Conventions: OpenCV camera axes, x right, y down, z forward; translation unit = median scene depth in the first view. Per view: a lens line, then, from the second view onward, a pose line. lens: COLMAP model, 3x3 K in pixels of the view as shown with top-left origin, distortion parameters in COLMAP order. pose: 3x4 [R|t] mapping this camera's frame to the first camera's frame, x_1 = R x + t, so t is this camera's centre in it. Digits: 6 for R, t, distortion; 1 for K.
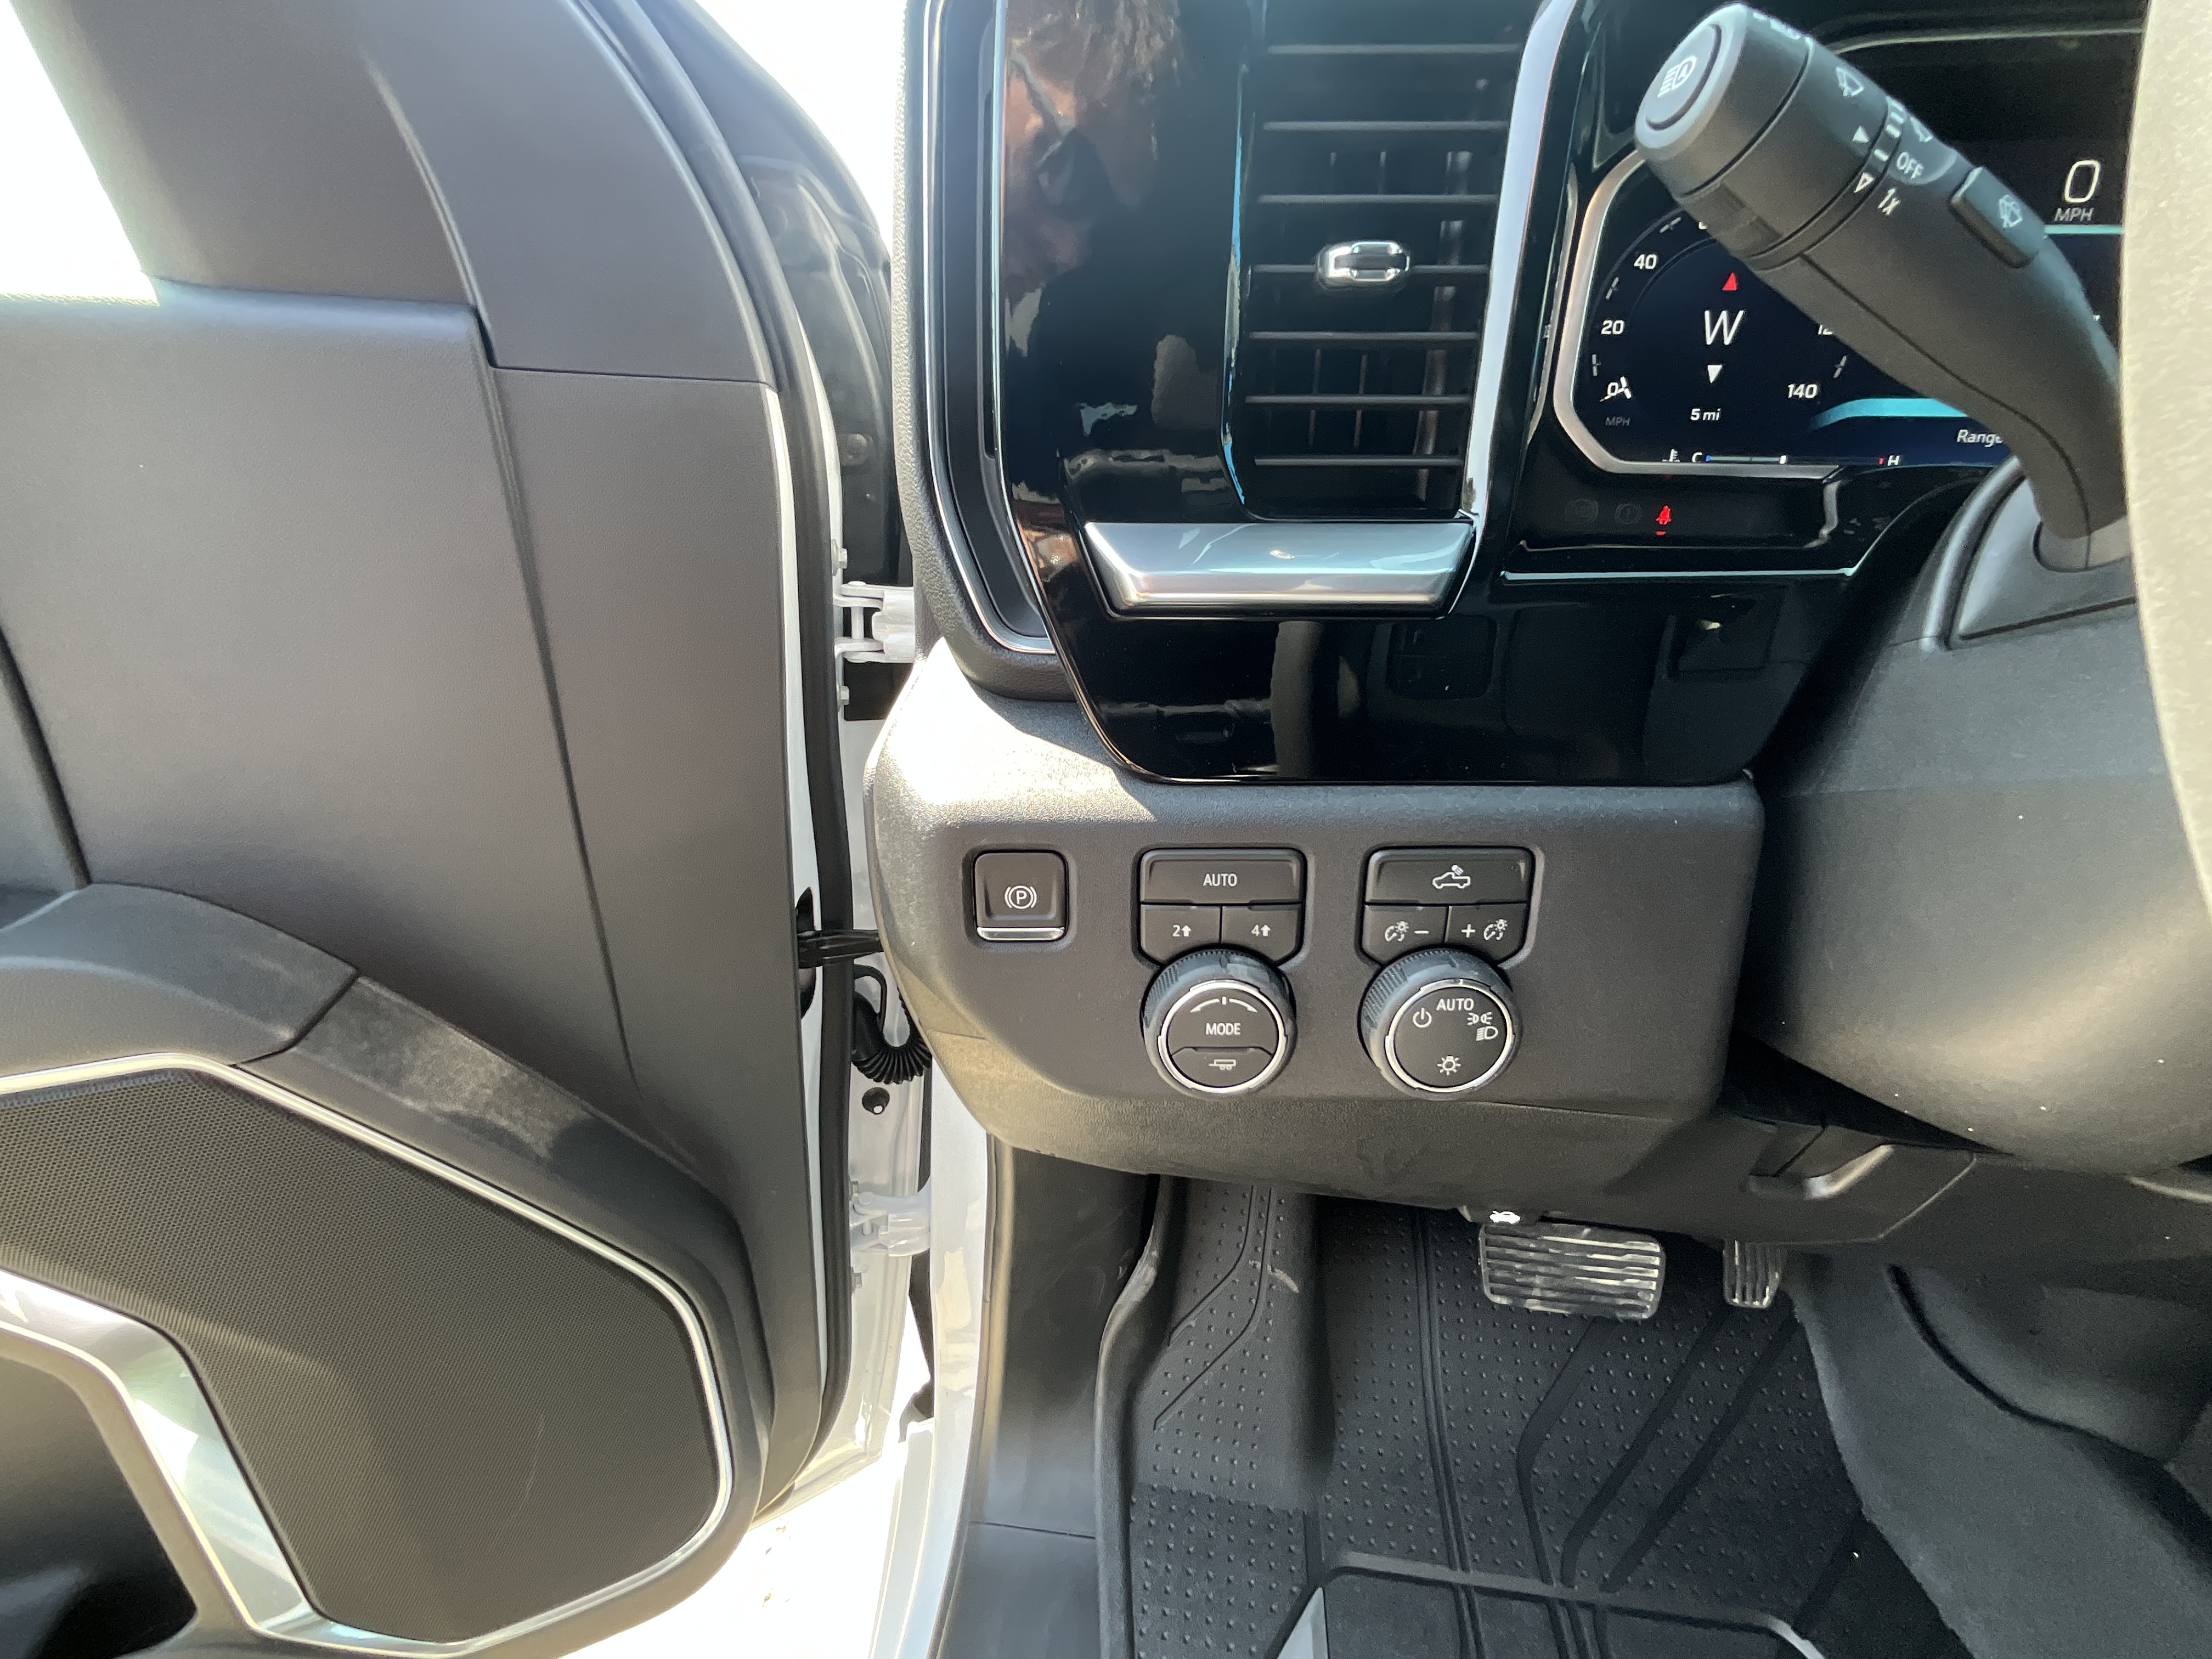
lens RADIAL K [[884.2, 0, 1117.1], [0, 884.2, 825.4], [0, 0, 1]] dist [0.013336, -0.000042]
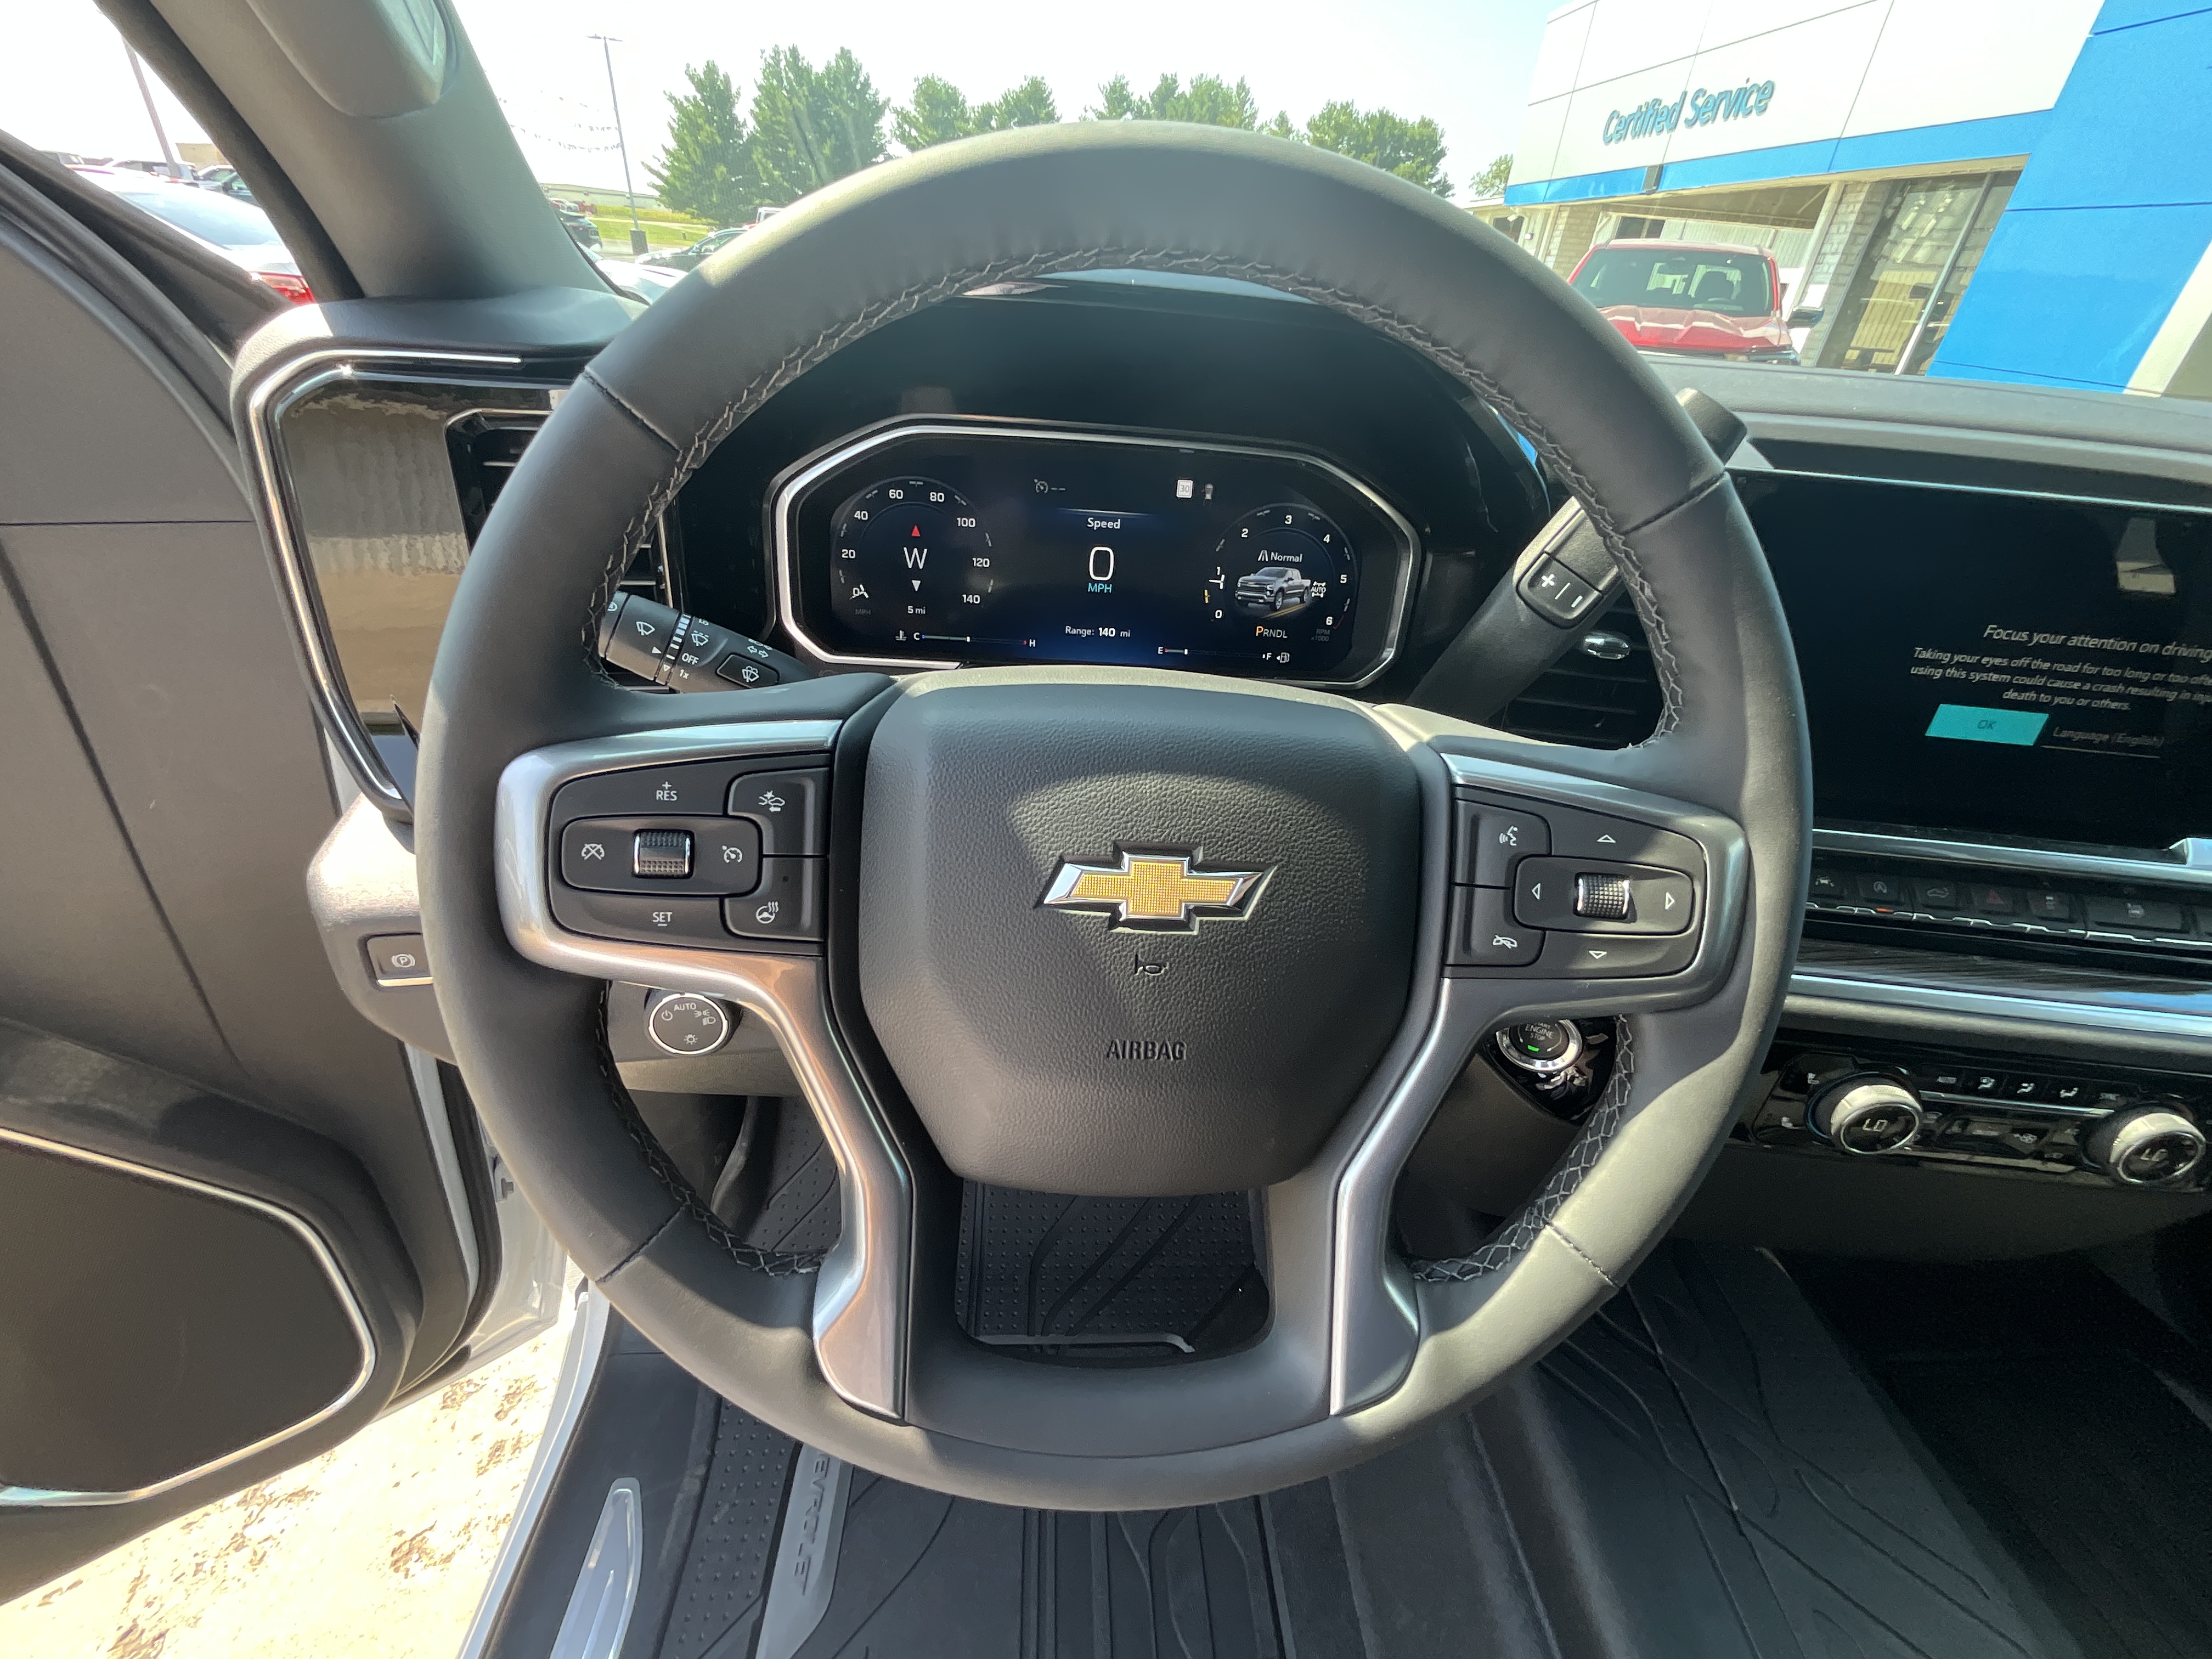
lens RADIAL K [[901.4, 0, 1106.0], [0, 901.4, 829.5], [0, 0, 1]] dist [0.000420, -0.000419]
pose [[0.982283, -0.038669, 0.183369, 0.691966], [0.015969, 0.992192, 0.123689, -0.273469], [-0.186720, -0.118570, 0.975232, -0.657541]]
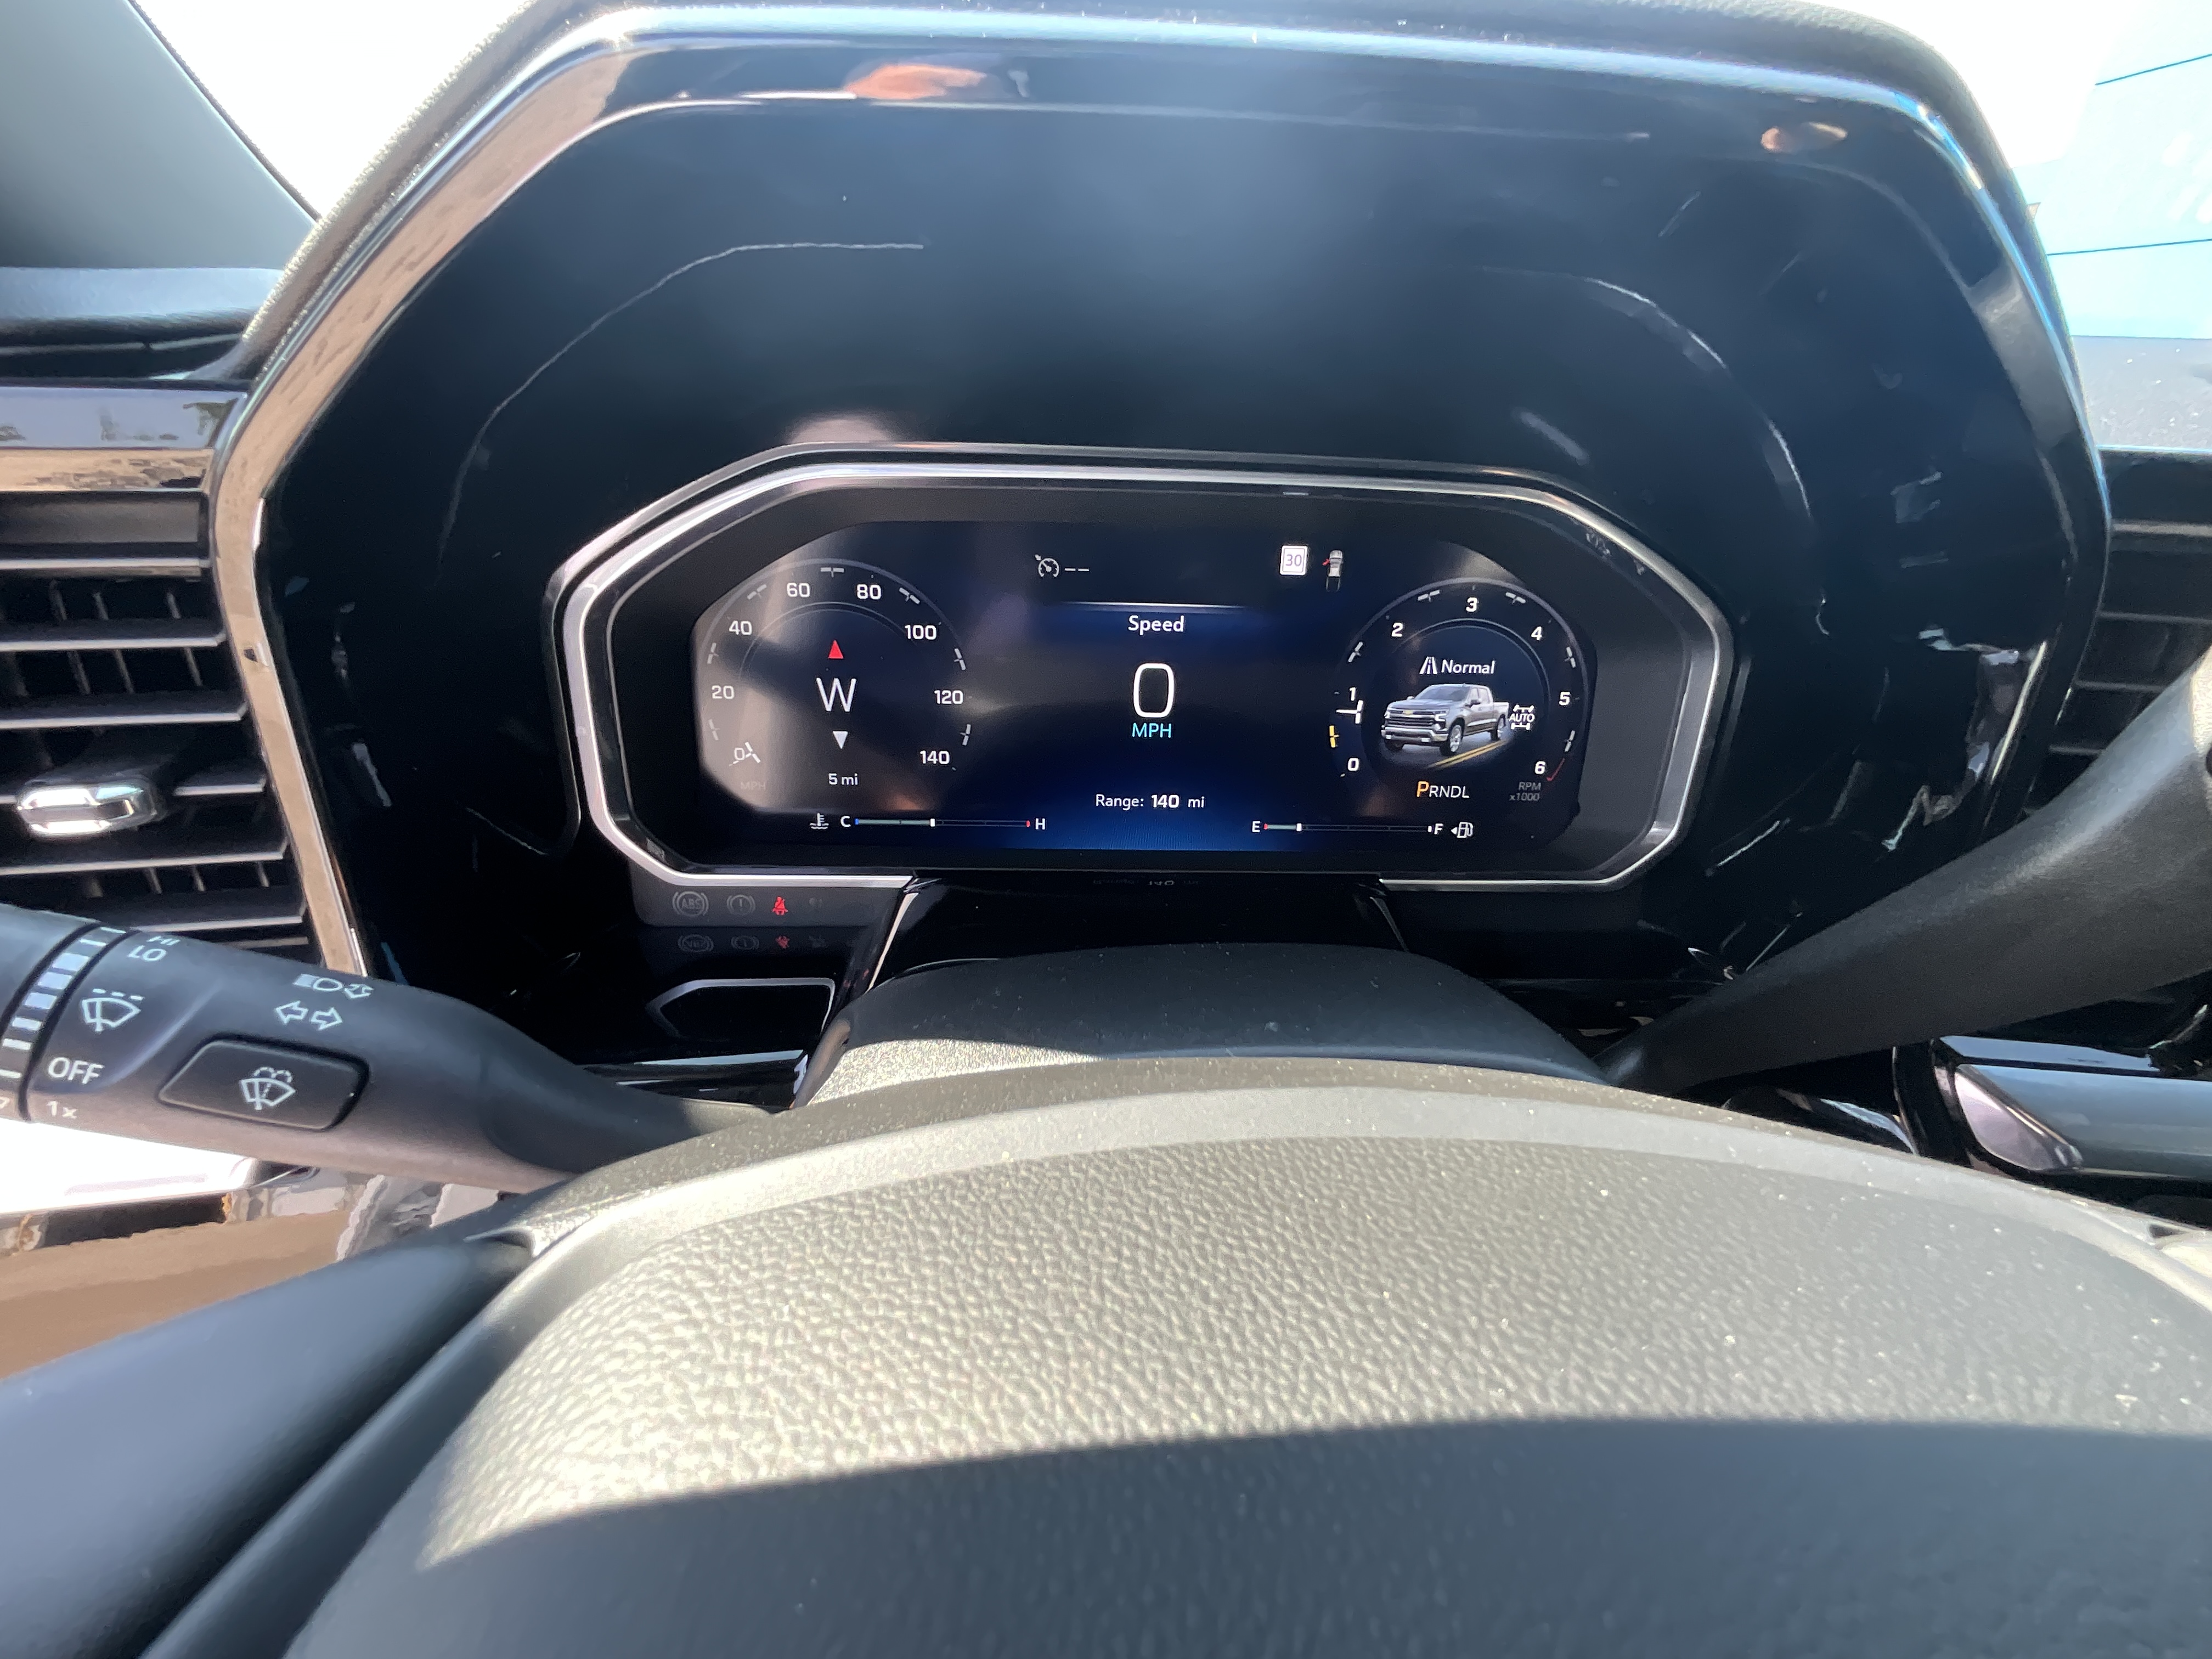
lens RADIAL K [[901.4, 0, 1106.0], [0, 901.4, 829.5], [0, 0, 1]] dist [0.000420, -0.000419]
pose [[0.986757, -0.055564, 0.152394, 0.795597], [0.049005, 0.997717, 0.046464, -0.445651], [-0.154627, -0.038381, 0.987227, 0.035334]]
